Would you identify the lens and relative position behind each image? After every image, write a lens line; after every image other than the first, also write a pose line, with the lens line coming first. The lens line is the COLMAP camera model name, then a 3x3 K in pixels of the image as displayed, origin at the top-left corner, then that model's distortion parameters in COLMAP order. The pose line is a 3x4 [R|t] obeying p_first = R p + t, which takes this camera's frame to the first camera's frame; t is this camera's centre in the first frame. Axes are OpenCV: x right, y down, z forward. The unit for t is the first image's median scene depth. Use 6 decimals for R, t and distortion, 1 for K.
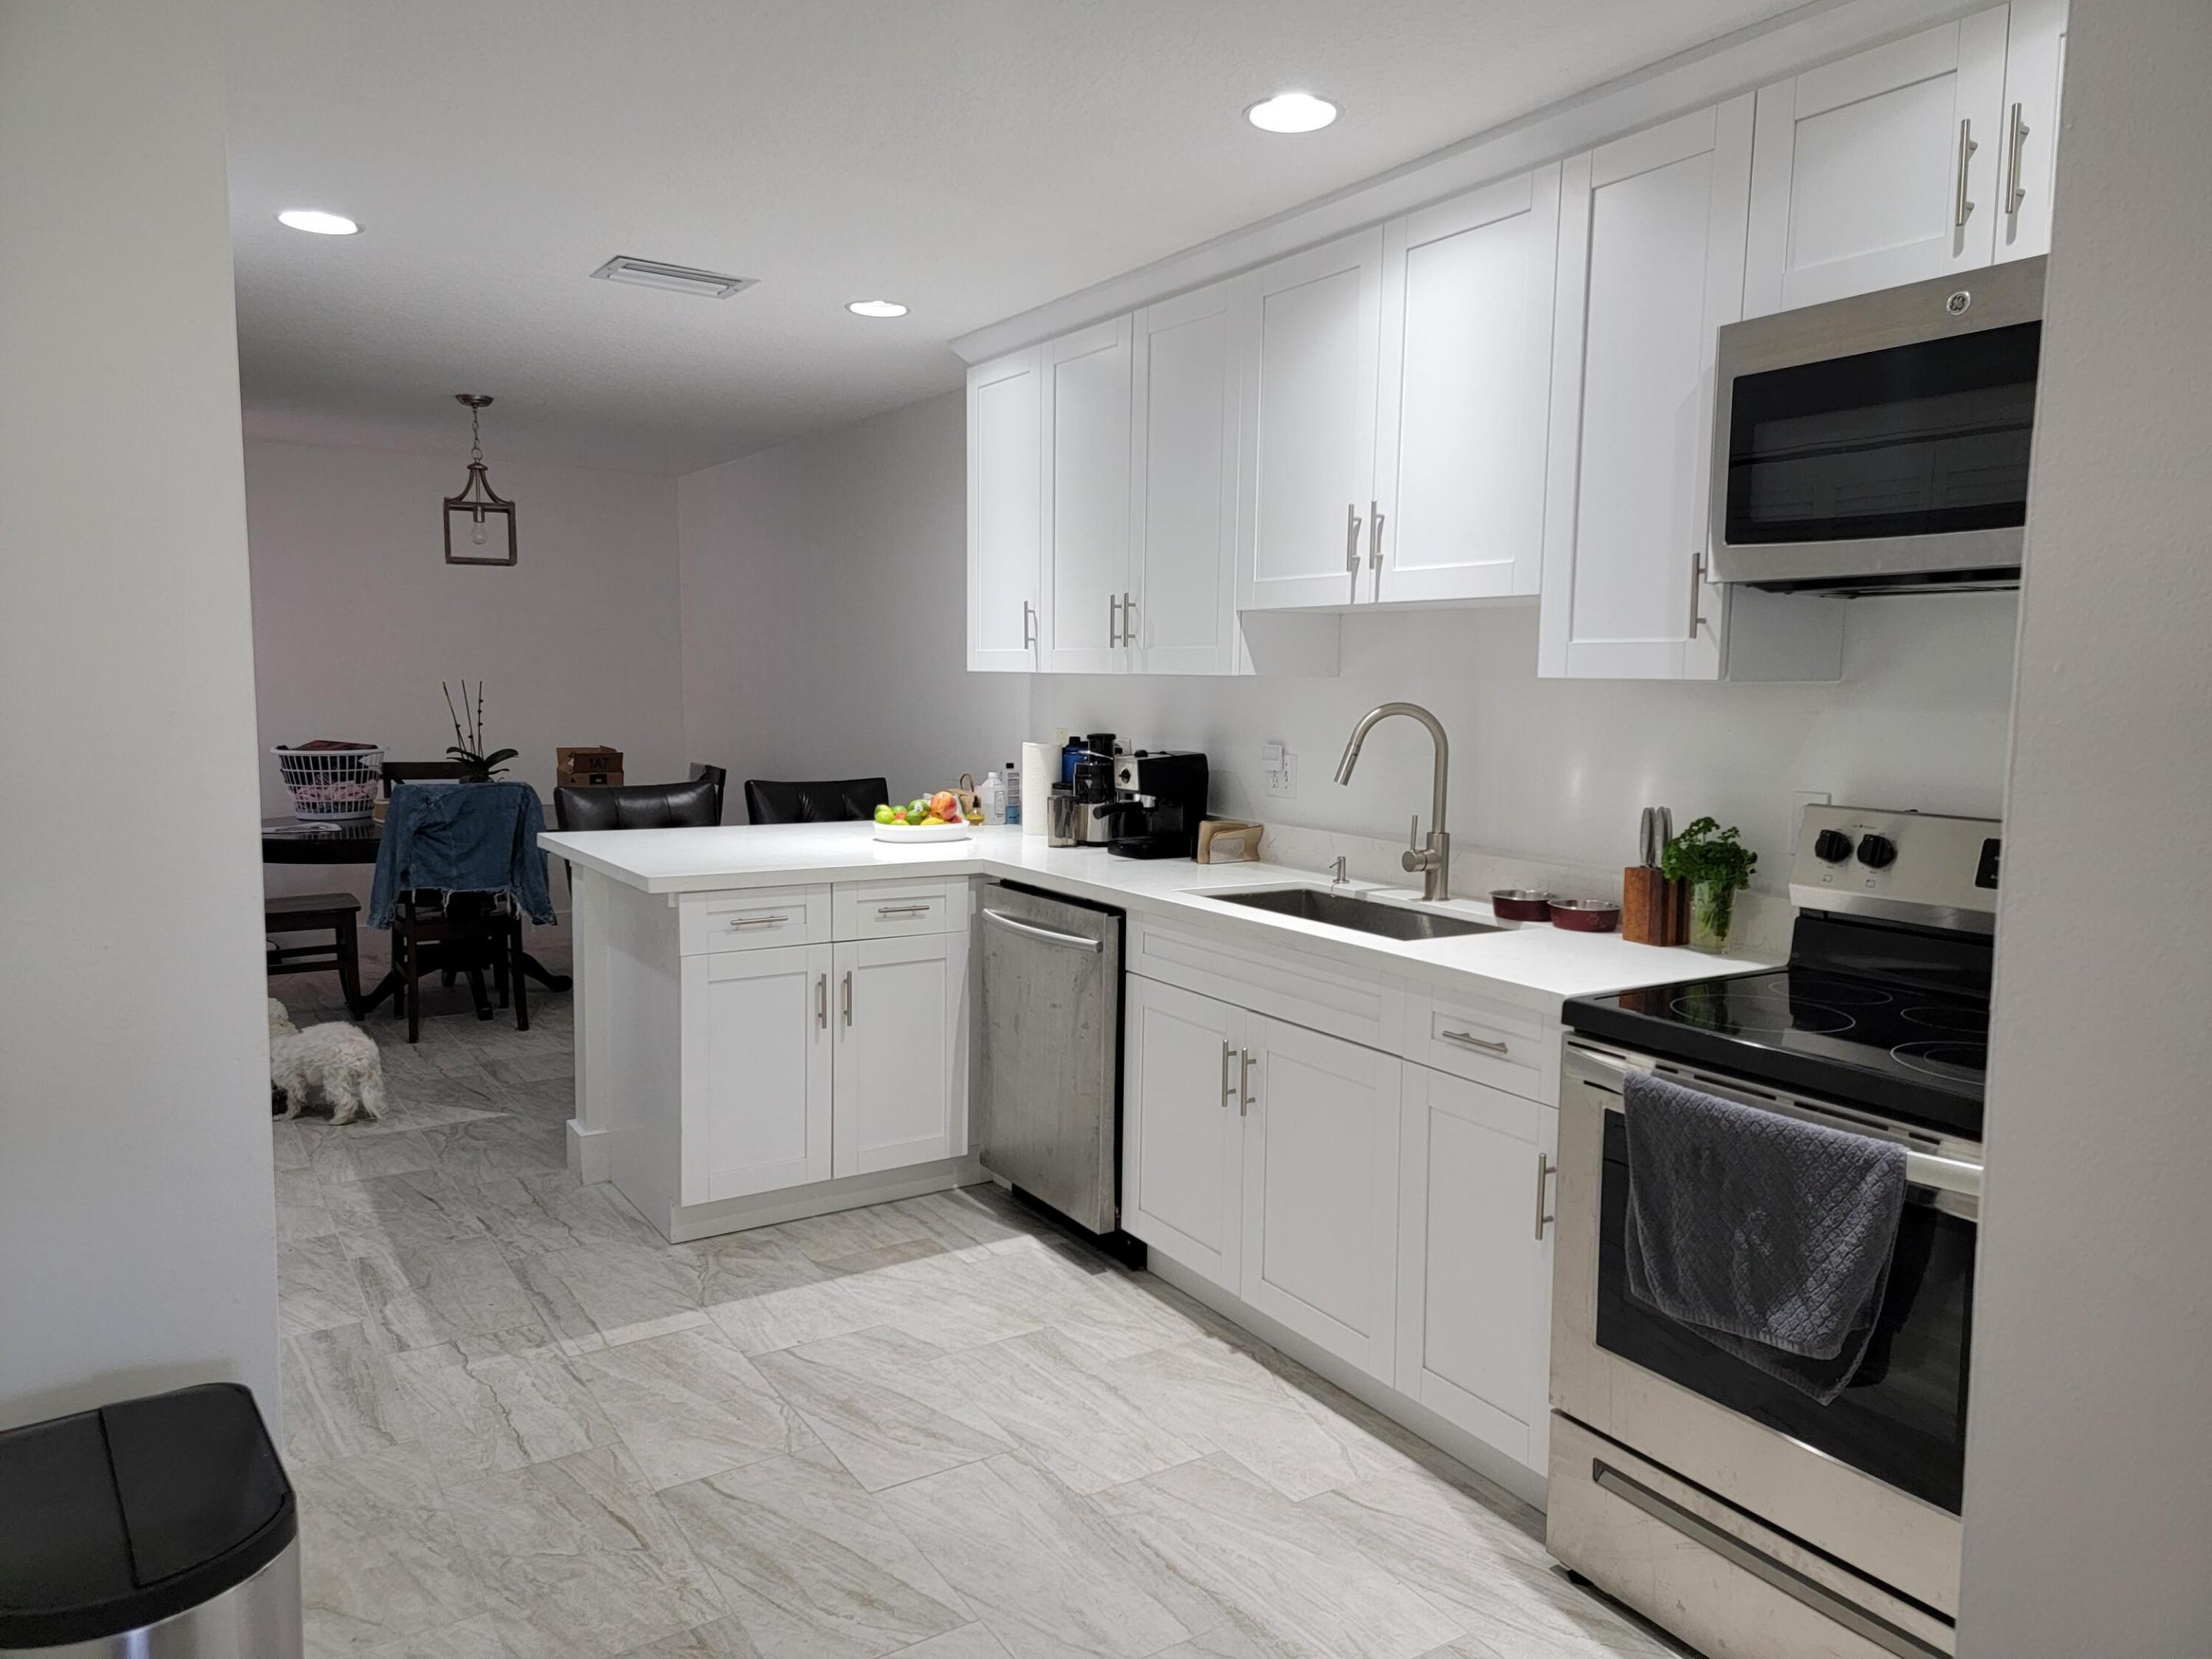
lens RADIAL K [[1550.1, 0, 1100.9], [0, 1550.1, 818.0], [0, 0, 1]] dist [0.069438, -0.023998]
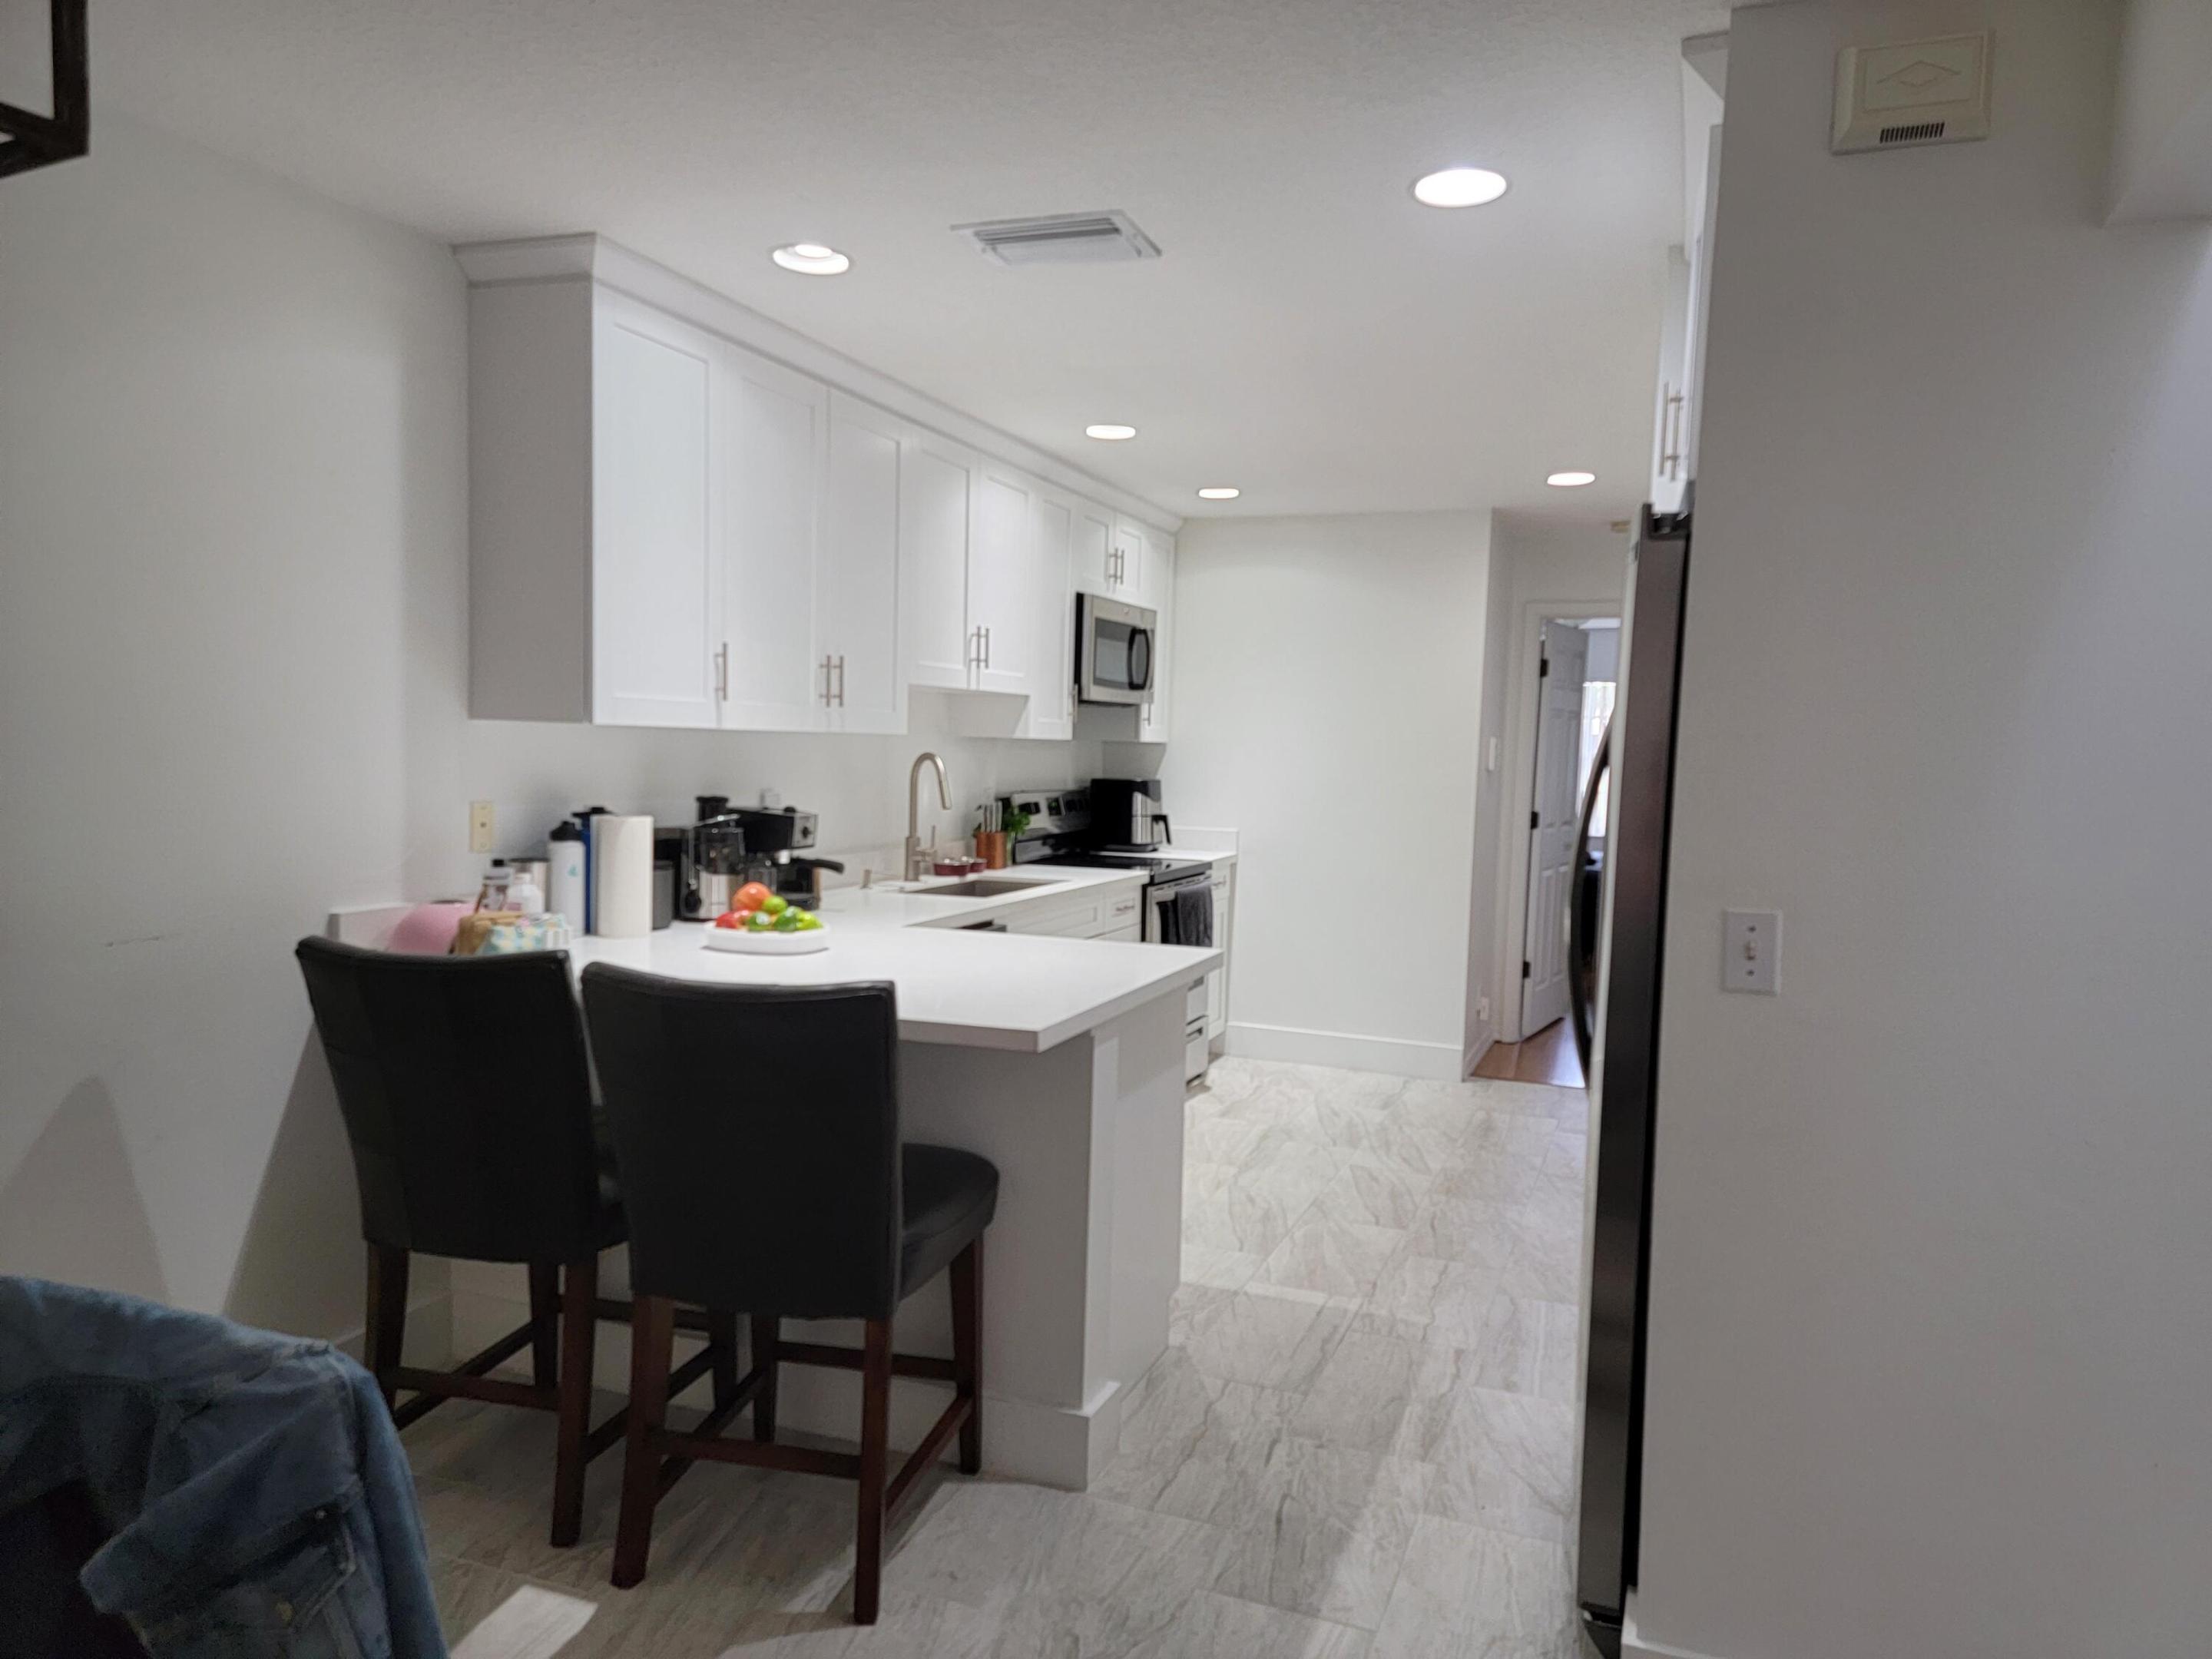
lens RADIAL K [[1550.1, 0, 1102.3], [0, 1550.1, 835.8], [0, 0, 1]] dist [0.069438, -0.023998]
pose [[-0.606461, -0.082379, 0.790834, -1.155519], [0.032187, 0.991259, 0.127940, -0.188590], [-0.794461, 0.103045, -0.598509, 1.853534]]
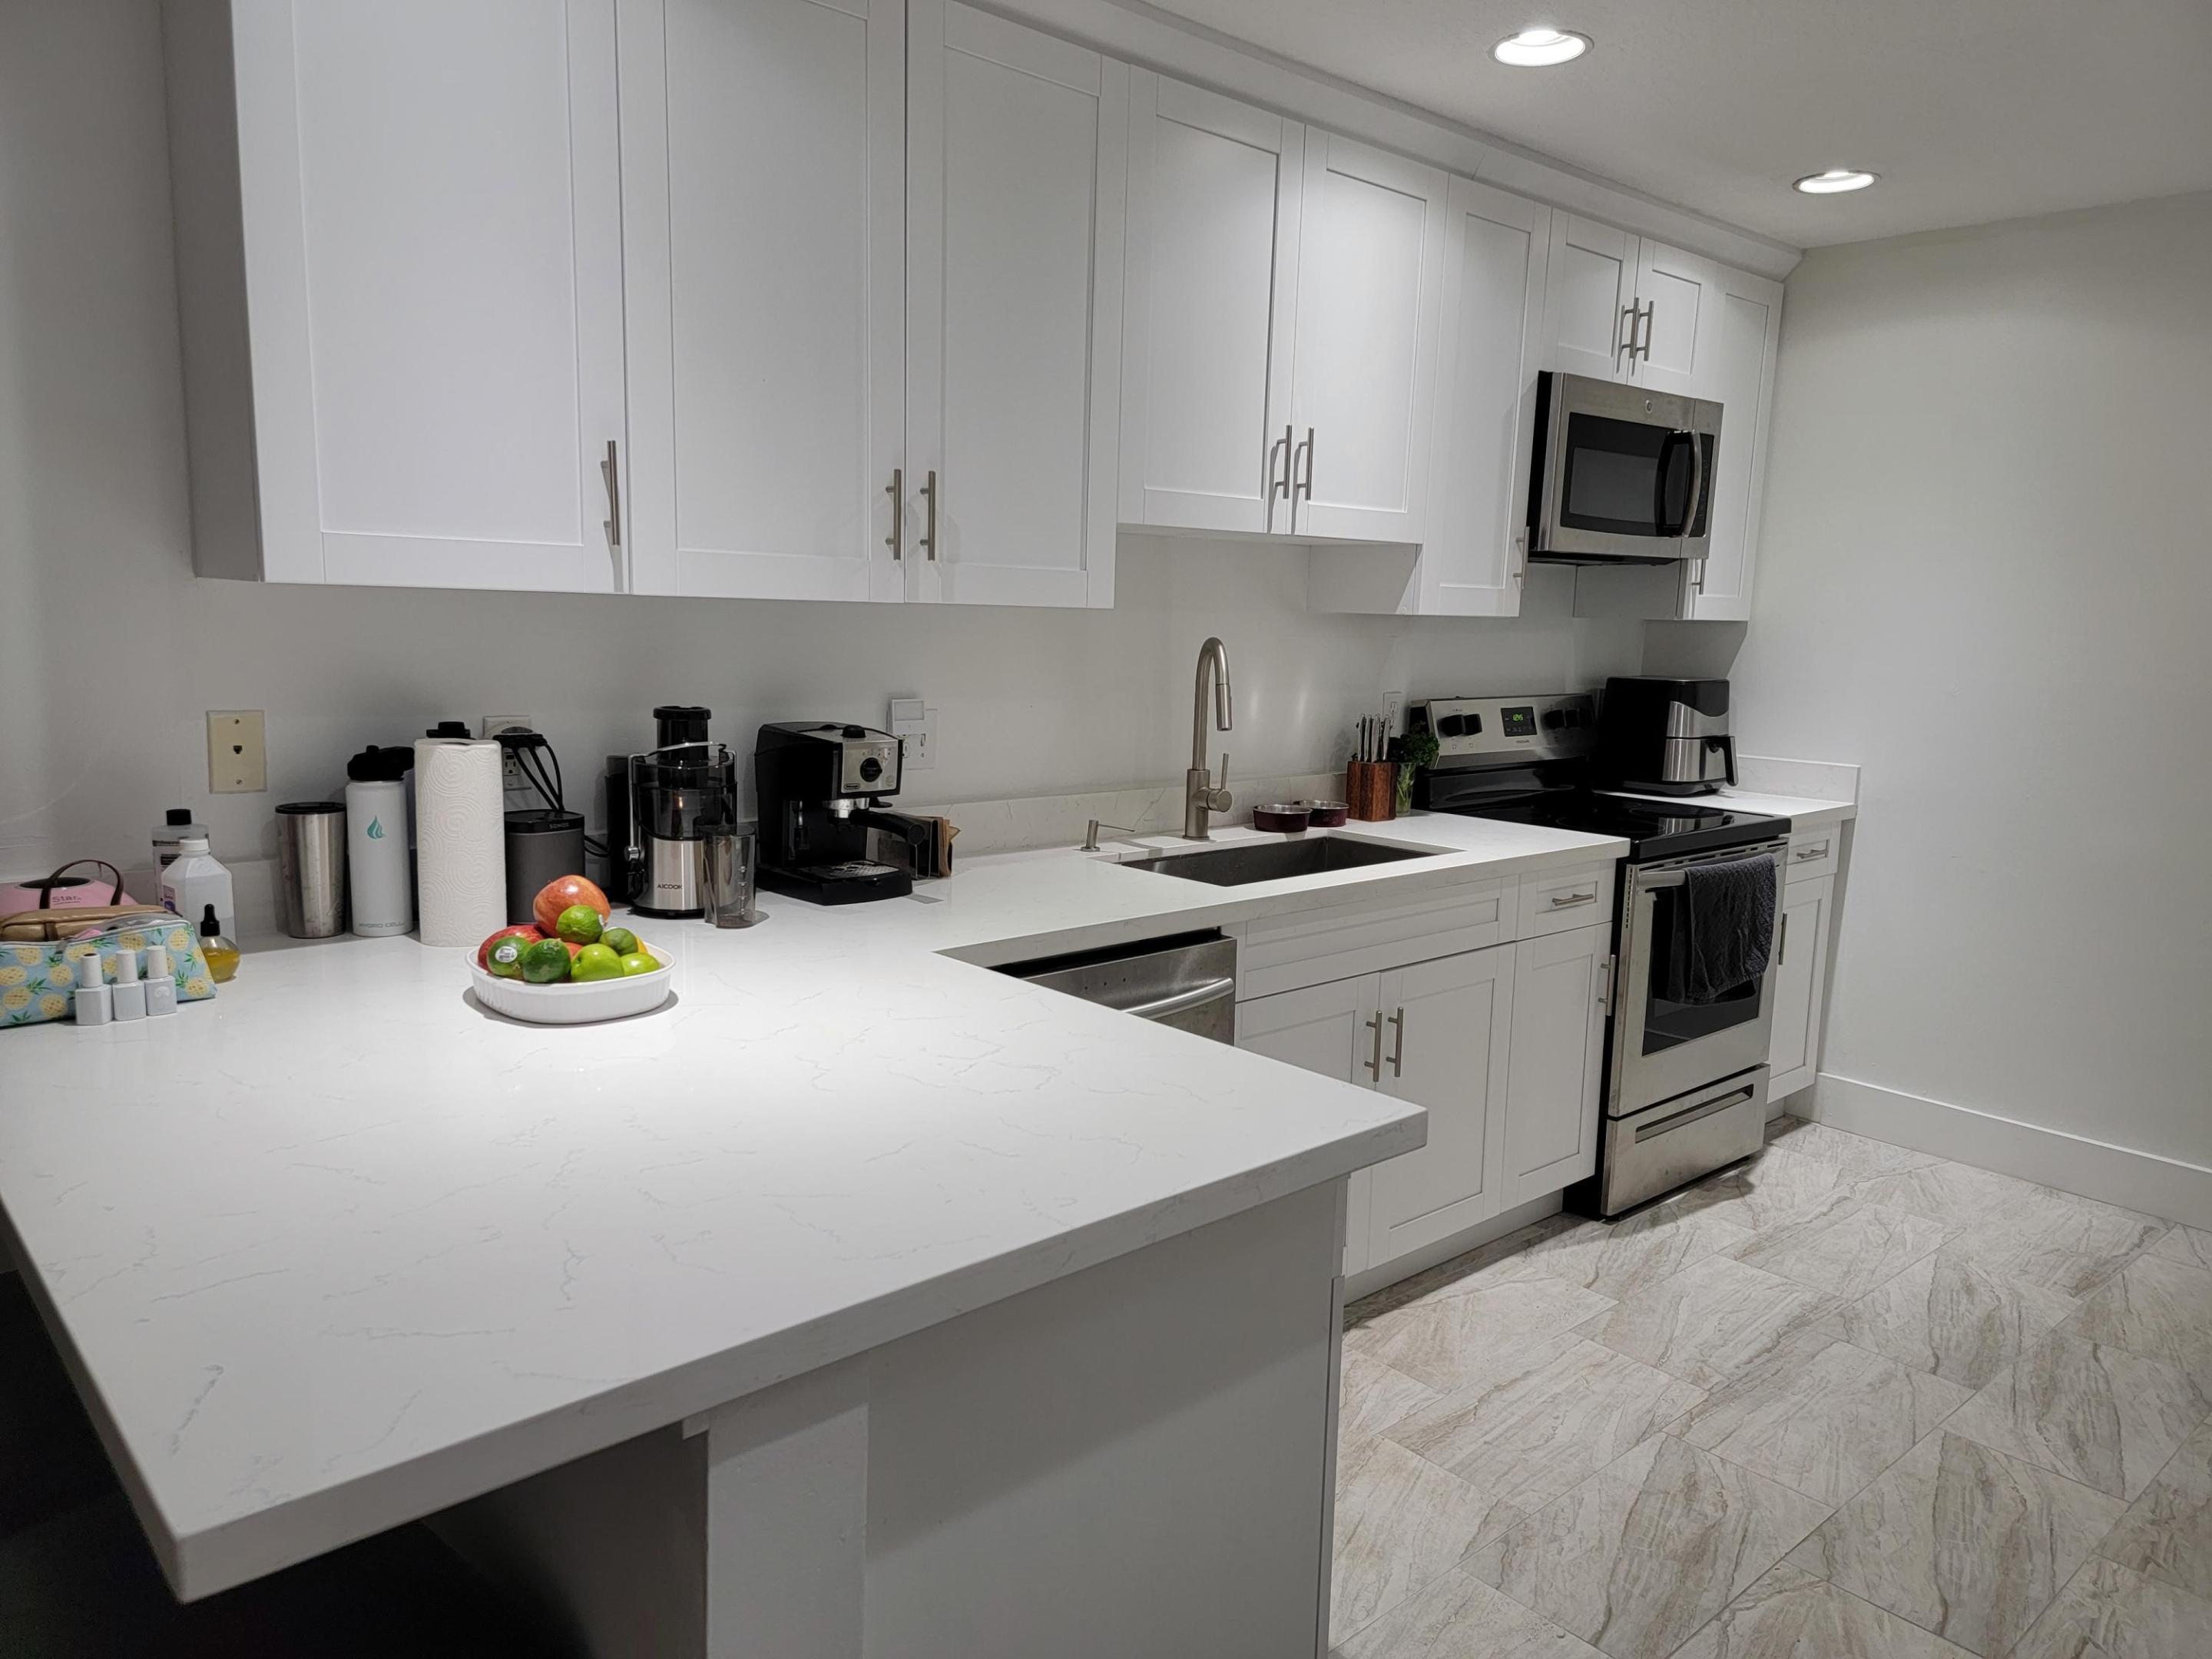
lens RADIAL K [[1550.1, 0, 1144.5], [0, 1550.1, 821.7], [0, 0, 1]] dist [0.069438, -0.023998]
pose [[-0.193361, -0.166189, 0.966950, -0.760056], [0.051246, 0.982494, 0.179108, -0.140439], [-0.979788, 0.084185, -0.181459, 1.275282]]
